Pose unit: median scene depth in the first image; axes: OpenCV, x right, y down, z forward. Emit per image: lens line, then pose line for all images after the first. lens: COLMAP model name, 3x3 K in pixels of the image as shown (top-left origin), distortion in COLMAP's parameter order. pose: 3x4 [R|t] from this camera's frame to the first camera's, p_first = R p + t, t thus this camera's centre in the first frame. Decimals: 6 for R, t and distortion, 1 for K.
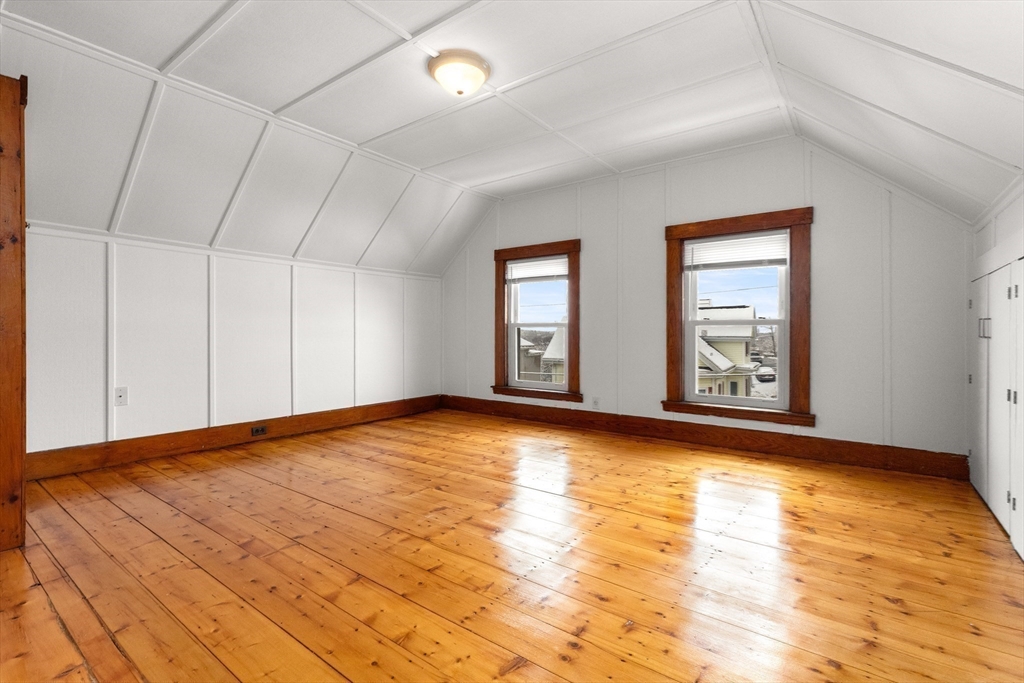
lens RADIAL K [[472.9, 0, 515.8], [0, 472.9, 337.3], [0, 0, 1]] dist [-0.001082, -0.000458]
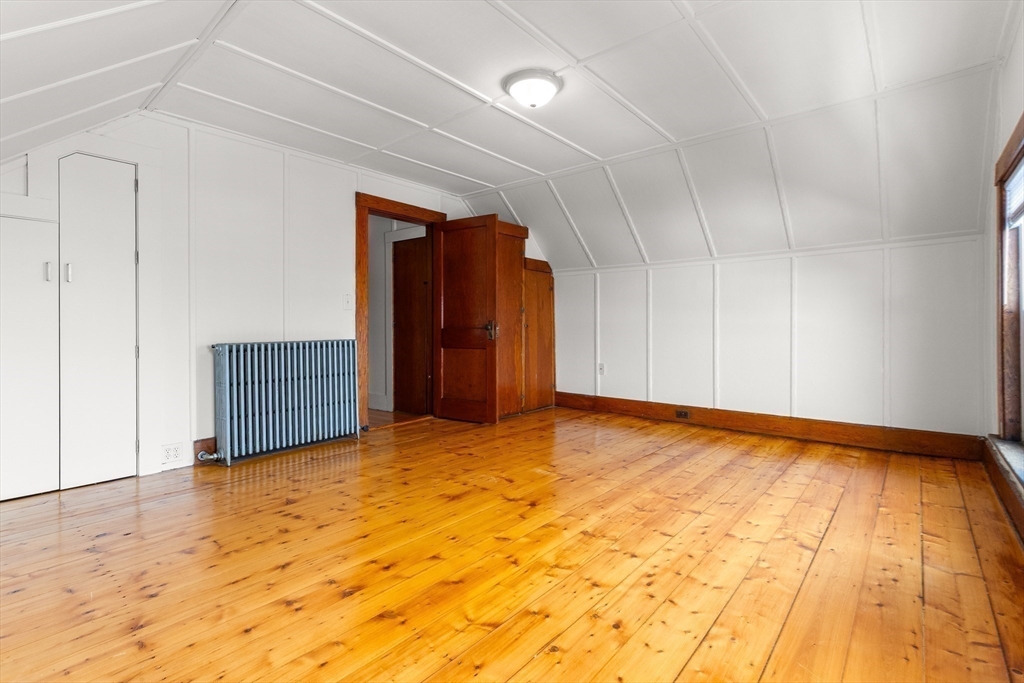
lens RADIAL K [[467.2, 0, 516.6], [0, 467.2, 317.0], [0, 0, 1]] dist [0.002914, 0.000719]
pose [[-0.059267, -0.024098, -0.997951, 0.914415], [-0.004891, 0.999704, -0.023850, -0.012651], [0.998230, 0.003468, -0.059367, 0.989605]]
